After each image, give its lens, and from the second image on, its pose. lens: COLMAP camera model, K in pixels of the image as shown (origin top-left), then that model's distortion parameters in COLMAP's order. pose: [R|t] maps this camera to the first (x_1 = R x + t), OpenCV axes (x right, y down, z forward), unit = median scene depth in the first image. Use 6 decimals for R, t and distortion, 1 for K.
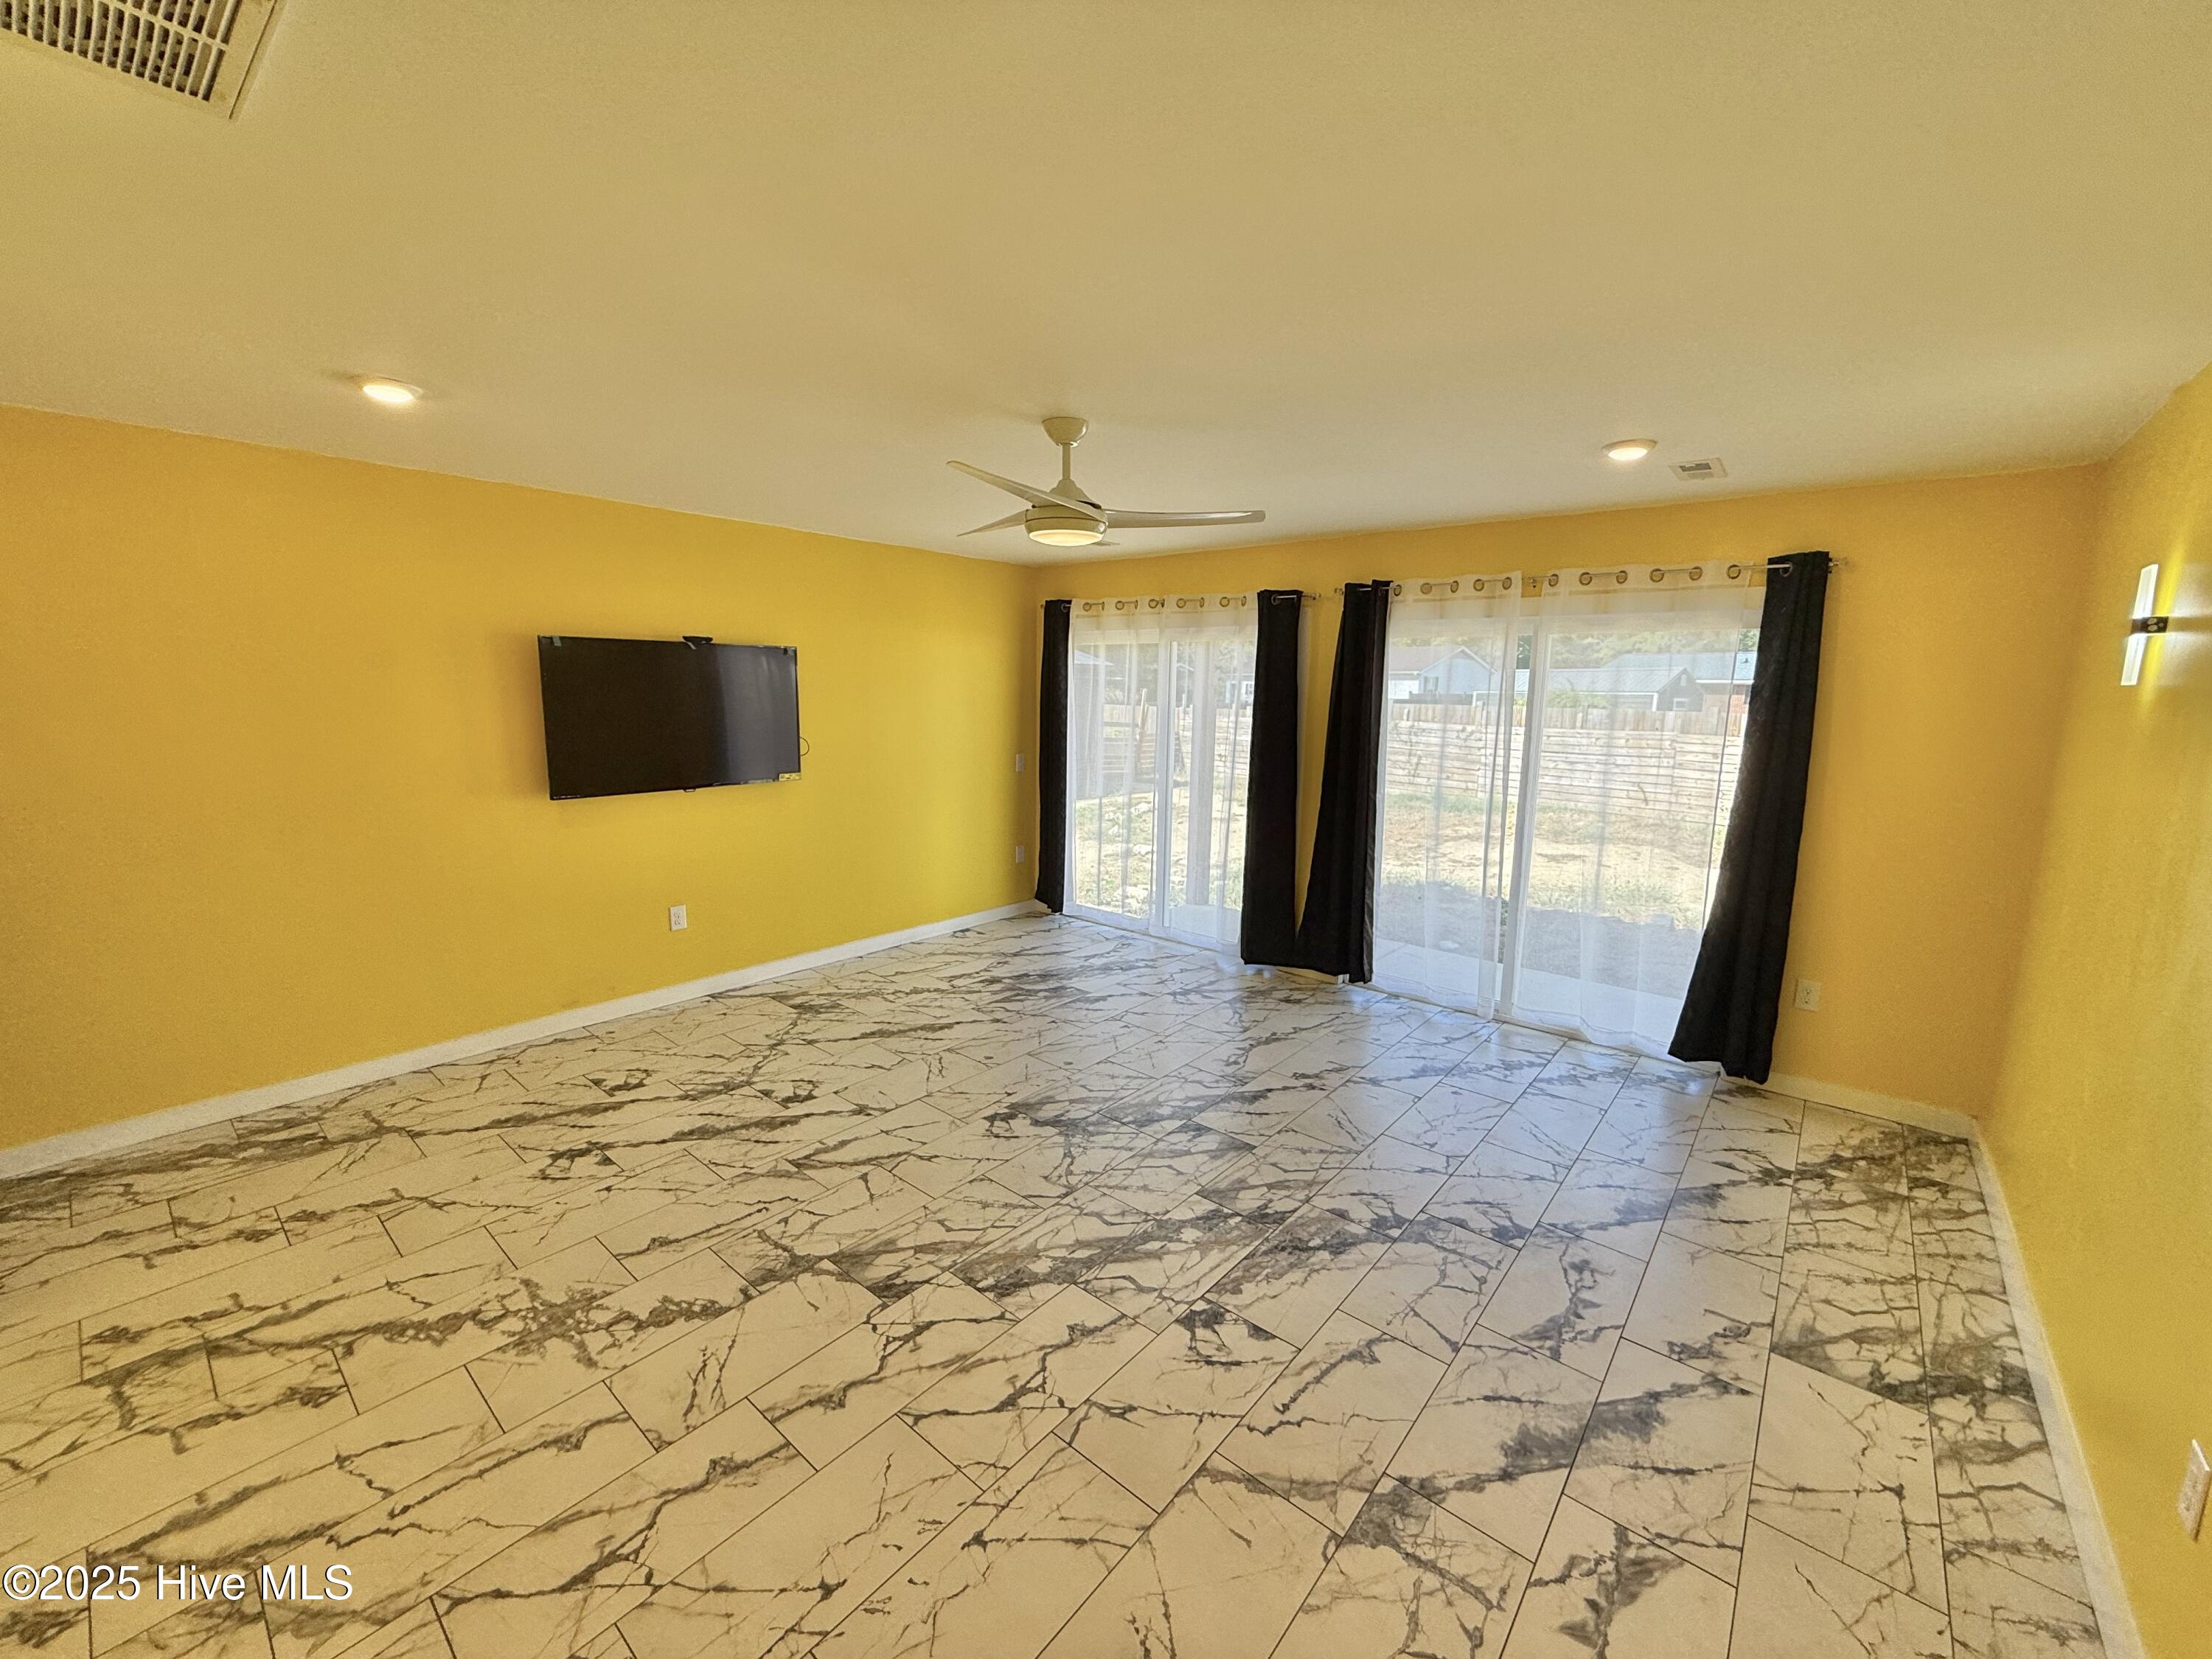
lens RADIAL K [[888.4, 0, 1106.0], [0, 888.4, 829.5], [0, 0, 1]] dist [0.000259, 0.000331]
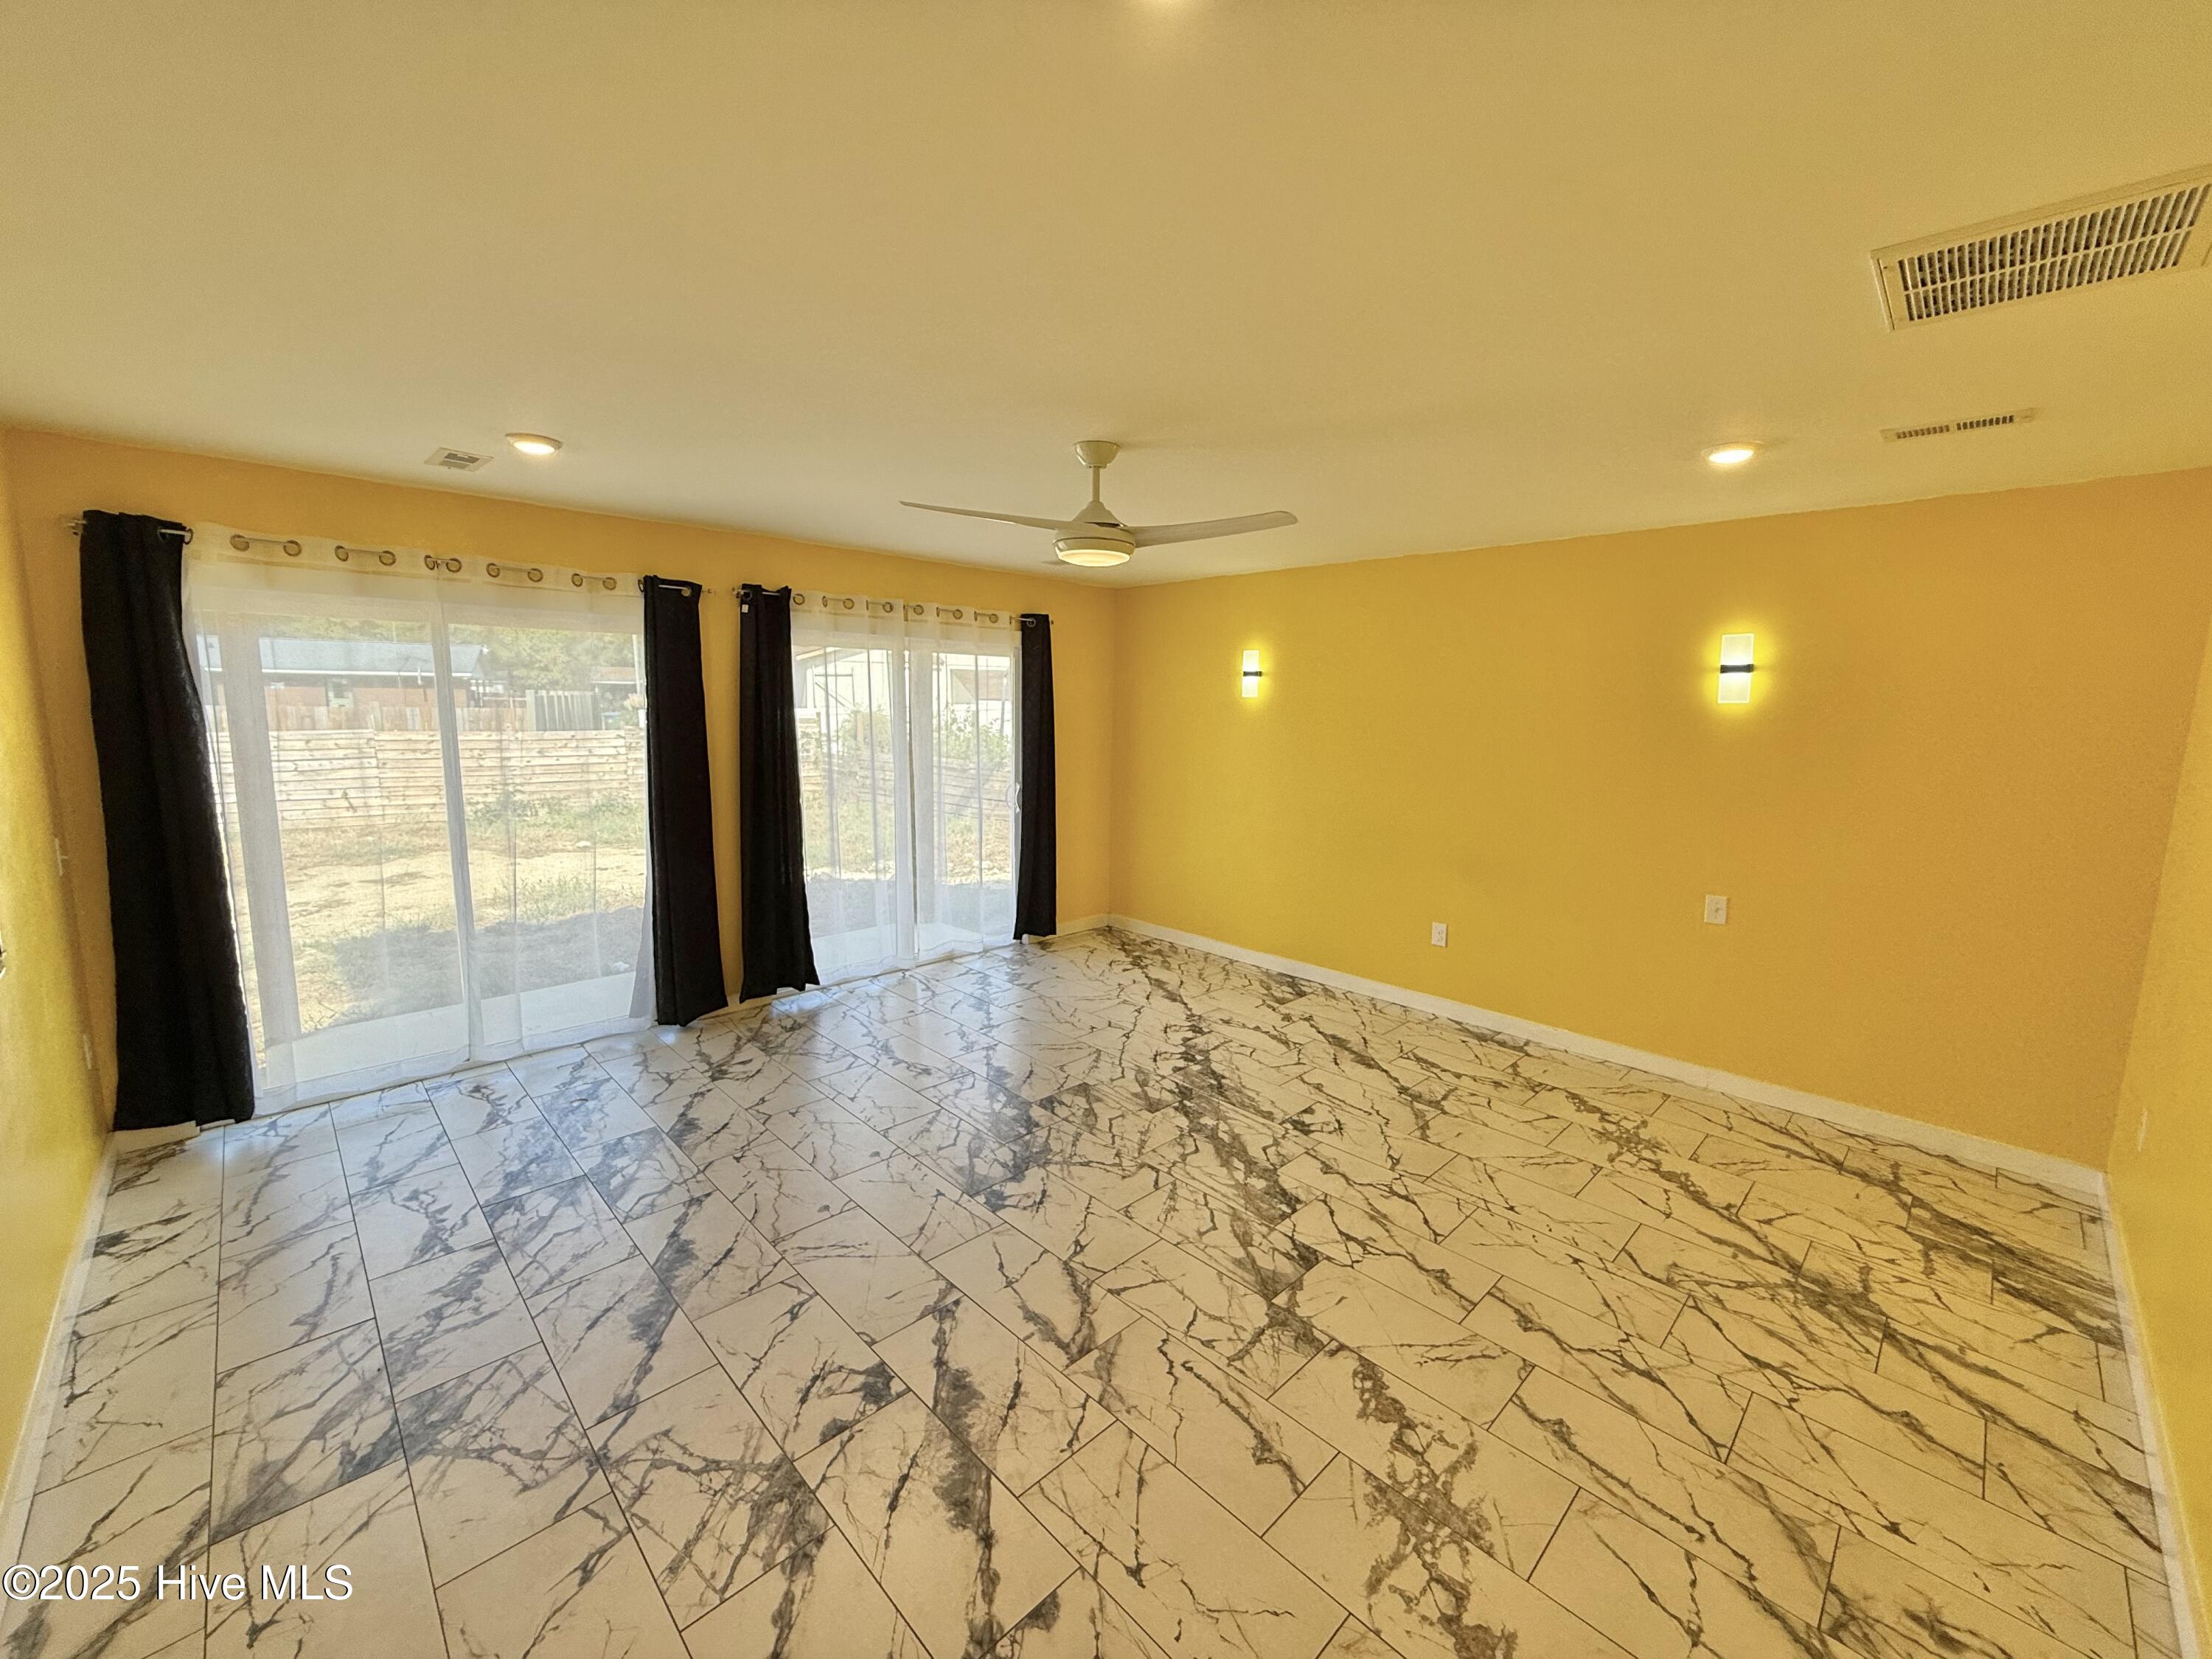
lens RADIAL K [[878.0, 0, 1106.0], [0, 878.0, 829.5], [0, 0, 1]] dist [-0.000269, 0.000188]
pose [[0.091656, -0.159102, 0.982998, -1.122852], [0.144284, 0.978858, 0.144979, -0.174555], [-0.985282, 0.128542, 0.112674, 0.946373]]
